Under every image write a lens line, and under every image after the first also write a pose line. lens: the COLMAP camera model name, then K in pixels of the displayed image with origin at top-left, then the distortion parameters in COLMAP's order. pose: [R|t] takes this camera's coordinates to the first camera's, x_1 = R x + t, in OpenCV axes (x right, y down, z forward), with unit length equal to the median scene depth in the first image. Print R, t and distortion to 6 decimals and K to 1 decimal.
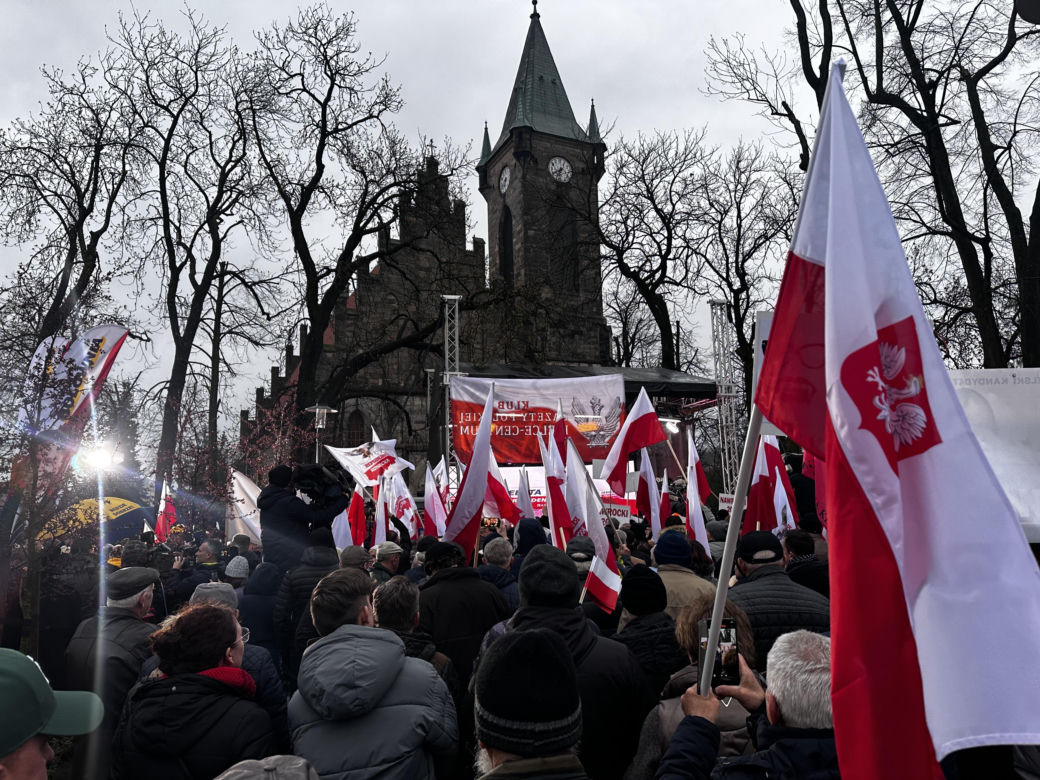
lens RADIAL K [[715.5, 0, 516.9], [0, 715.5, 386.1], [0, 0, 1]] dist [0.096242, -0.114289]
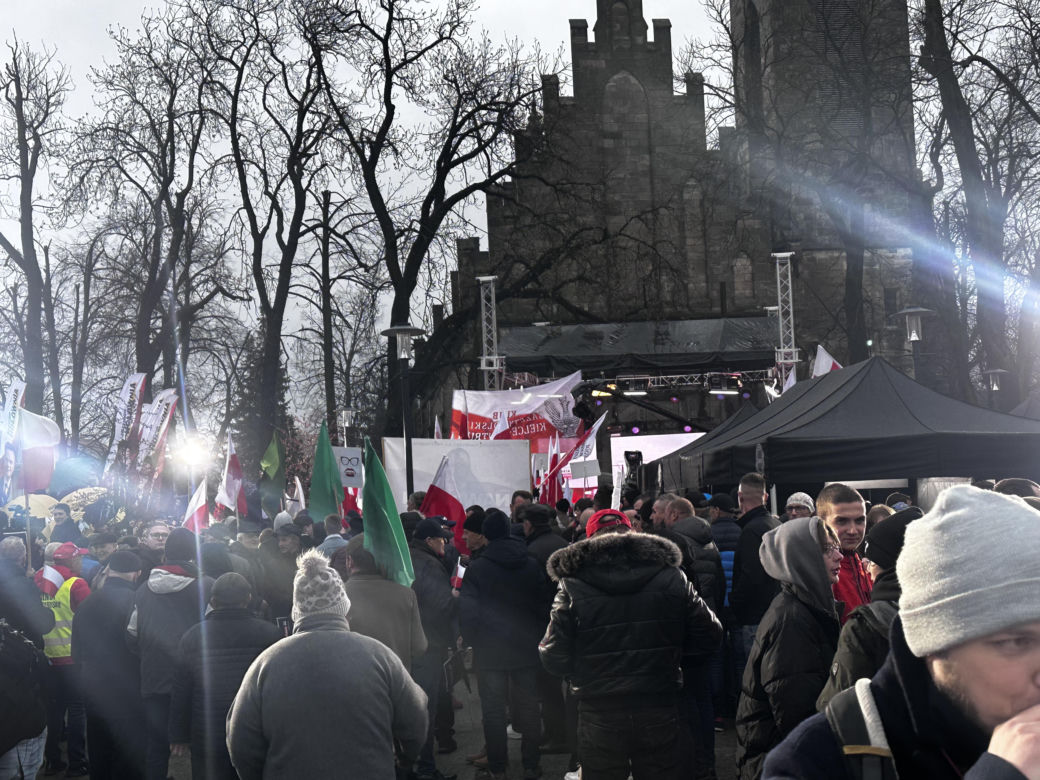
lens RADIAL K [[1321.0, 0, 520.0], [0, 1321.0, 390.0], [0, 0, 1]] dist [0.217626, -0.440591]
pose [[0.945776, -0.039853, -0.322366, 0.345811], [0.074853, 0.992474, 0.096914, -0.095073], [0.316078, -0.115789, 0.941641, -0.461639]]
